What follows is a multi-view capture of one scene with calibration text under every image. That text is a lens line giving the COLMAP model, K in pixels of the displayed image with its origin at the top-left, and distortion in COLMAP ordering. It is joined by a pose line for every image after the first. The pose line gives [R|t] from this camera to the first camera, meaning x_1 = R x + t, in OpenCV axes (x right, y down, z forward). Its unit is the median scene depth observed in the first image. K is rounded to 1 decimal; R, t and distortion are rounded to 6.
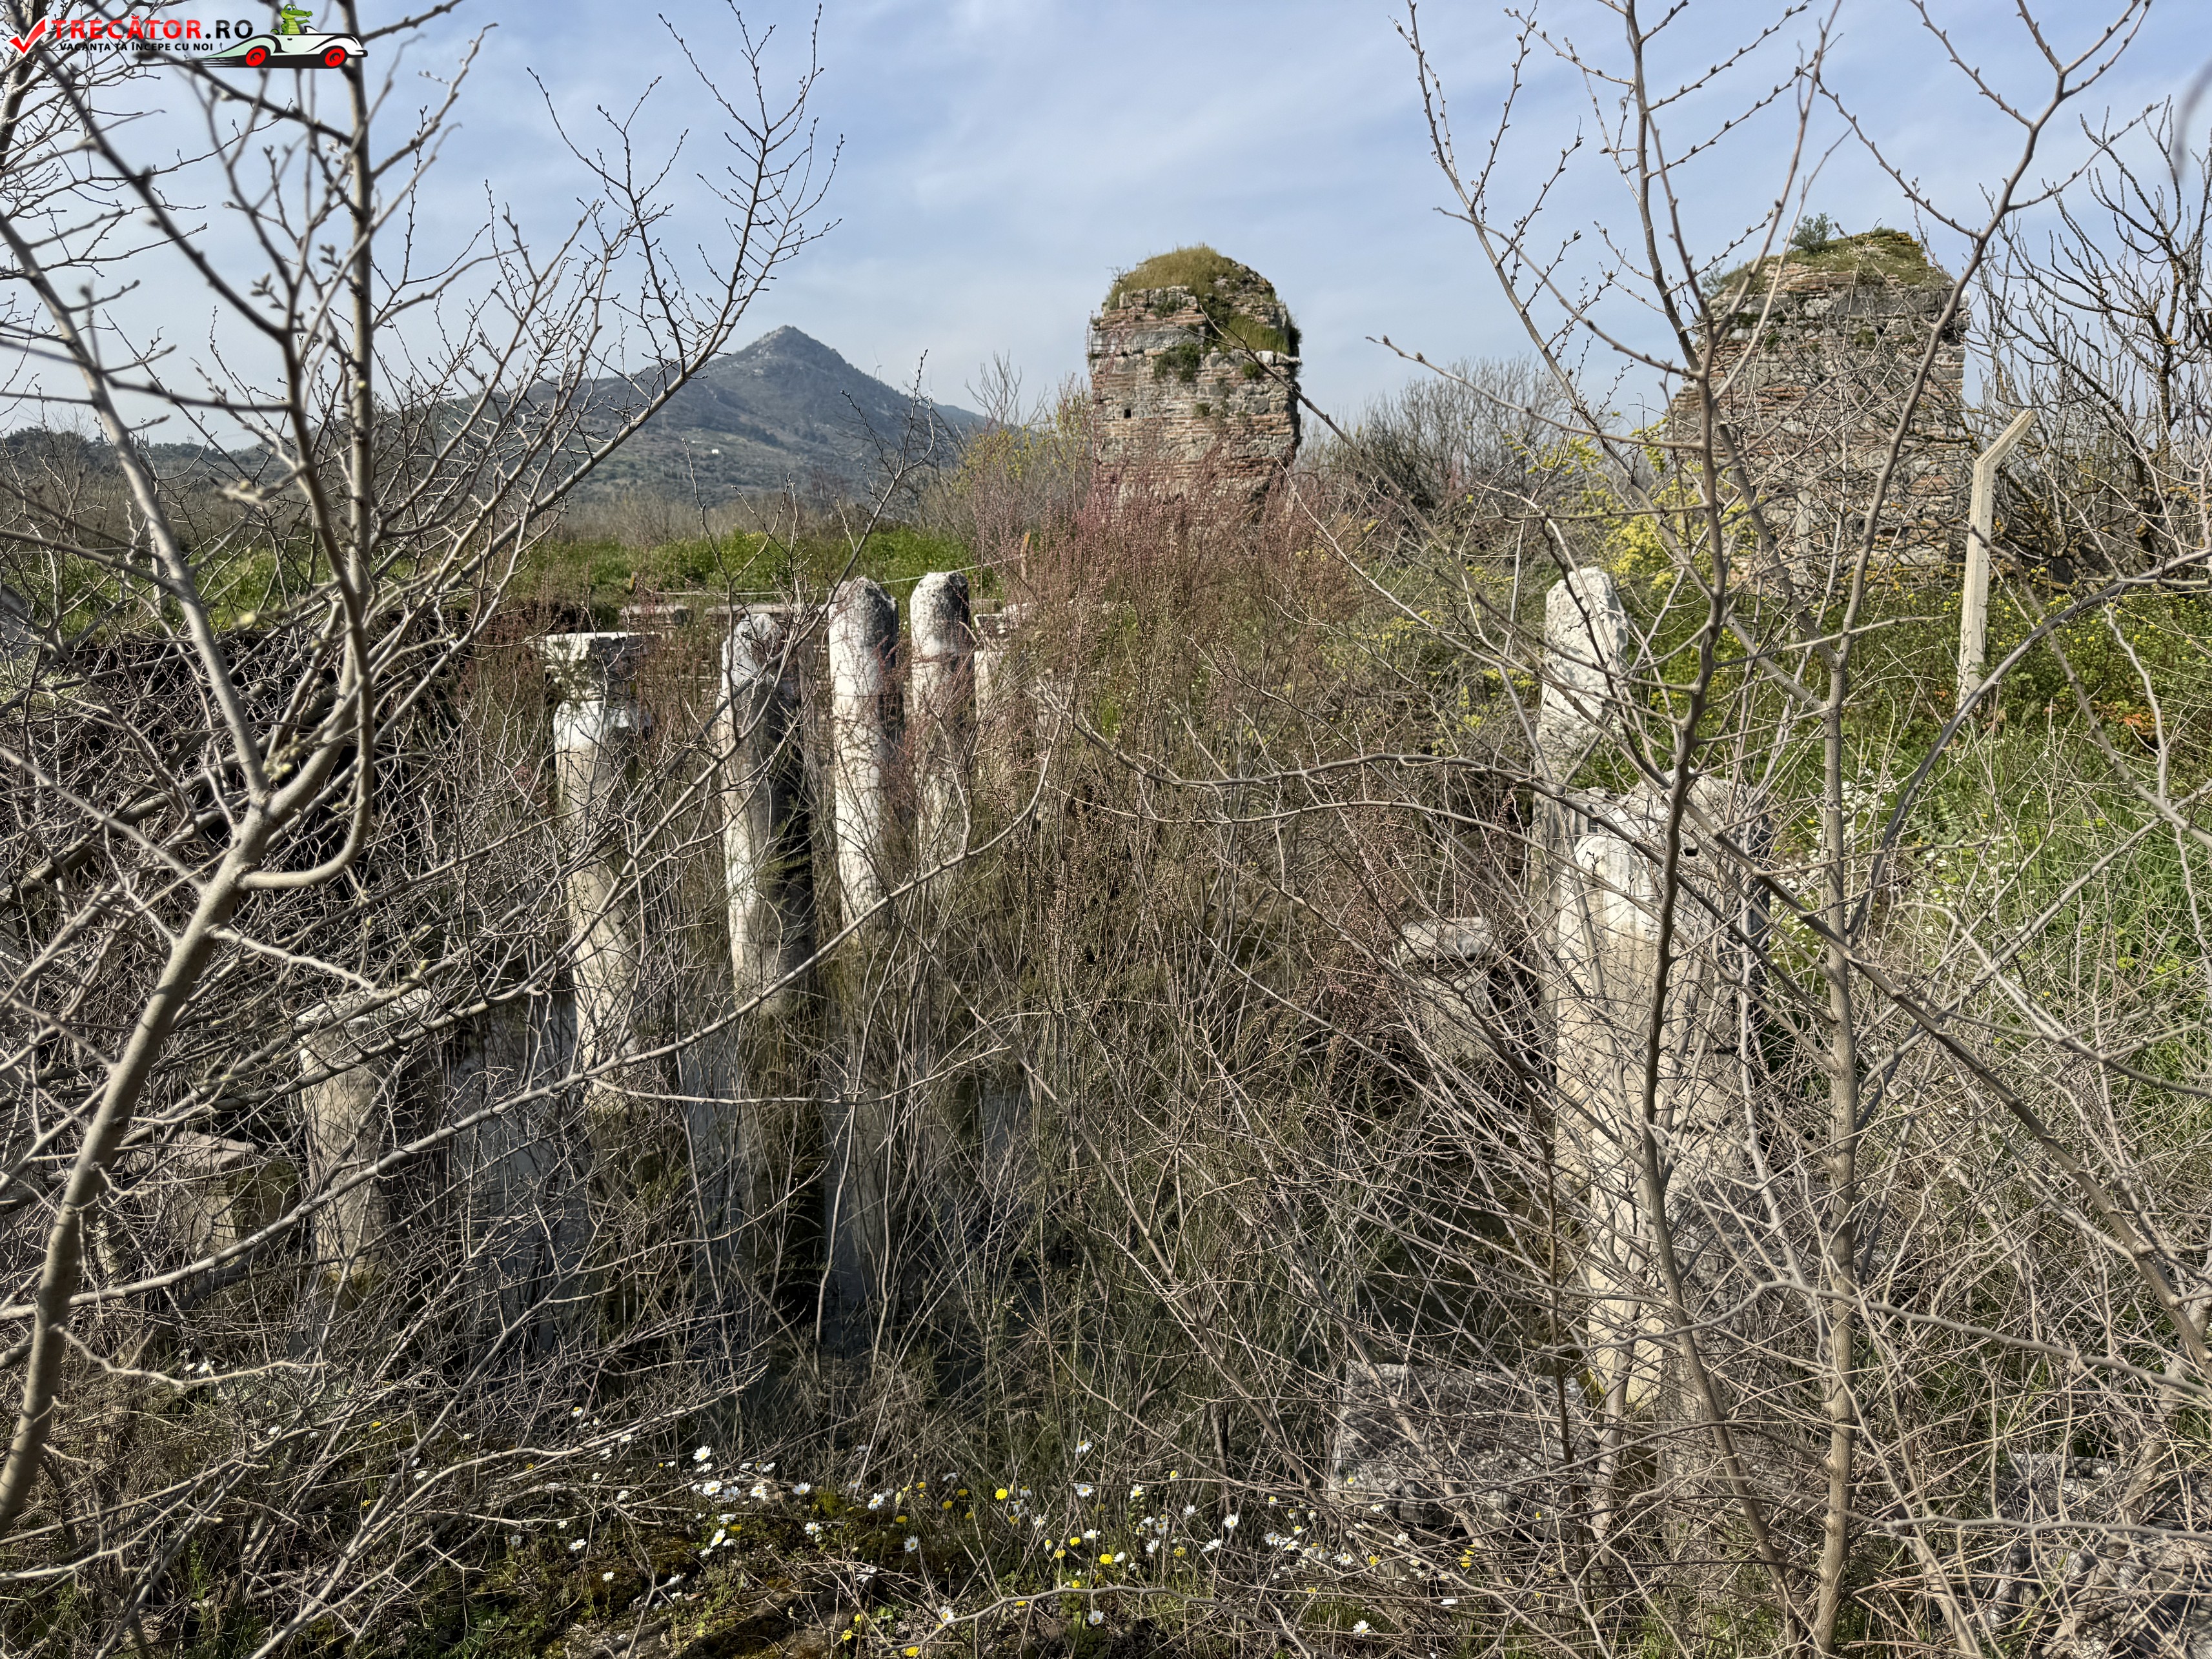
lens RADIAL K [[1546.6, 0, 1107.5], [0, 1546.6, 852.0], [0, 0, 1]] dist [0.128193, -0.207836]
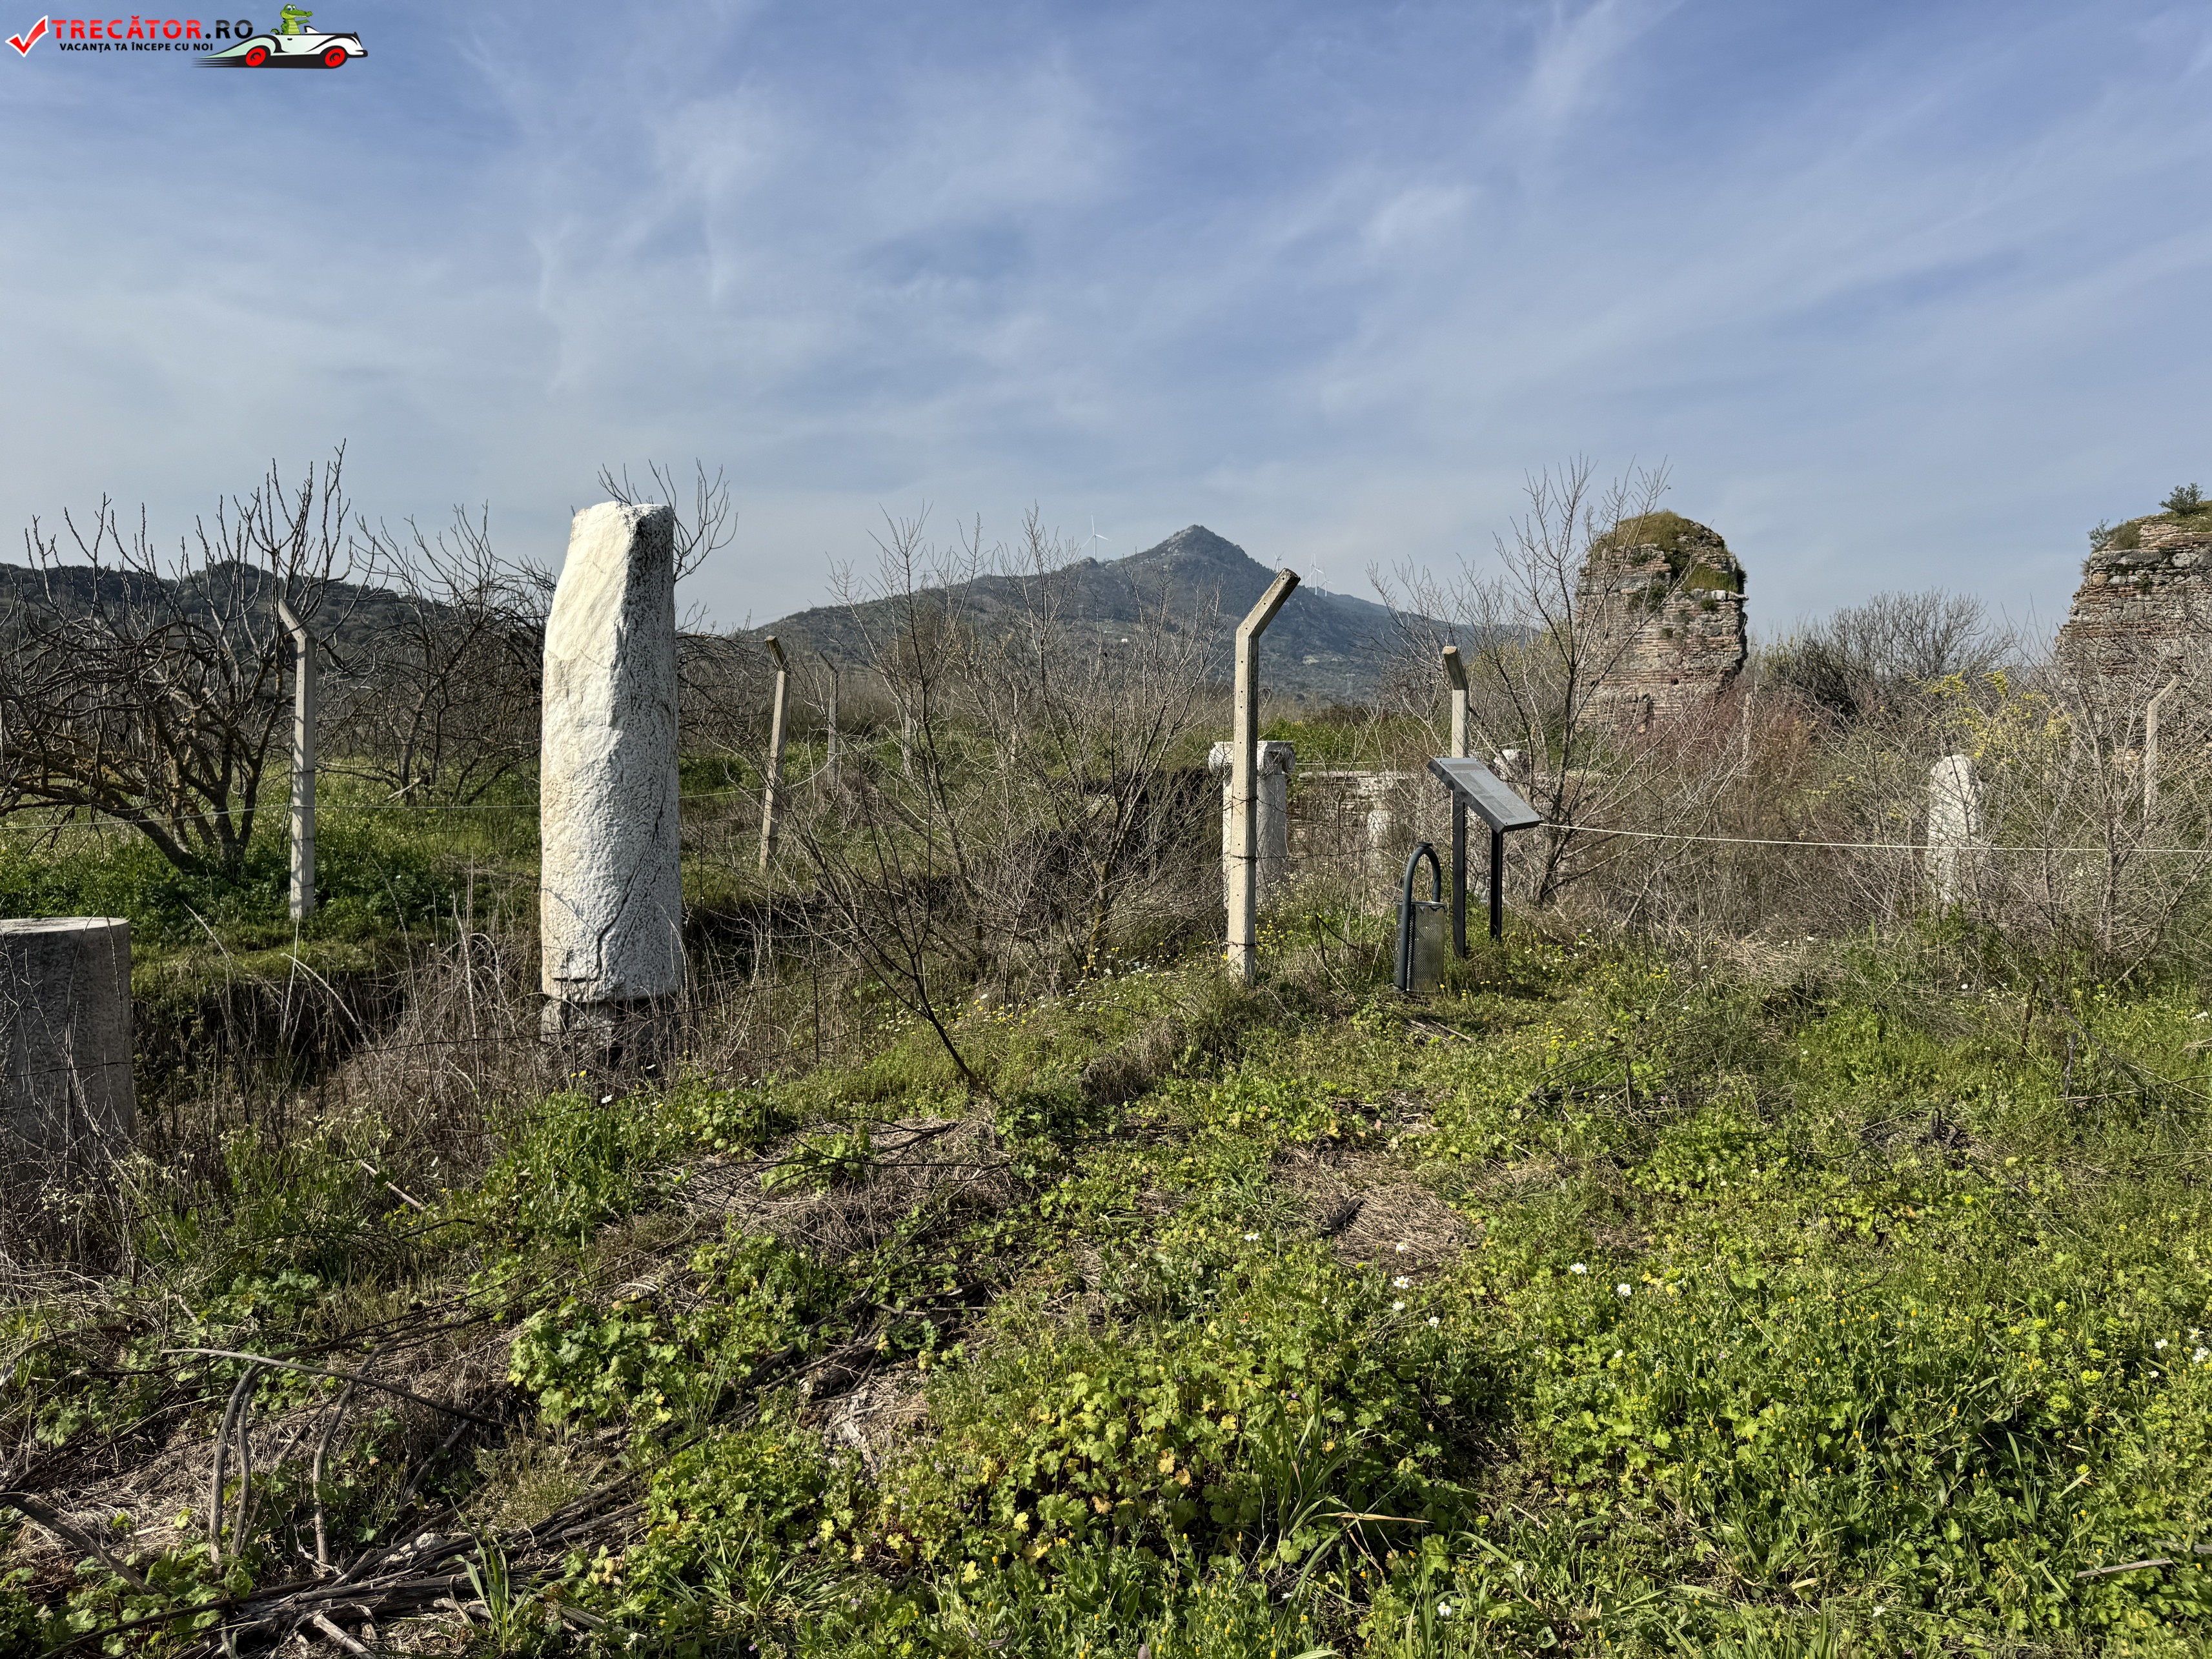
lens RADIAL K [[1562.5, 0, 1106.0], [0, 1562.5, 829.5], [0, 0, 1]] dist [0.014535, -0.023824]
pose [[0.969916, 0.029159, -0.241686, -0.073943], [-0.060068, 0.990769, -0.121527, 0.068578], [0.235911, 0.132389, 0.962714, -0.355612]]
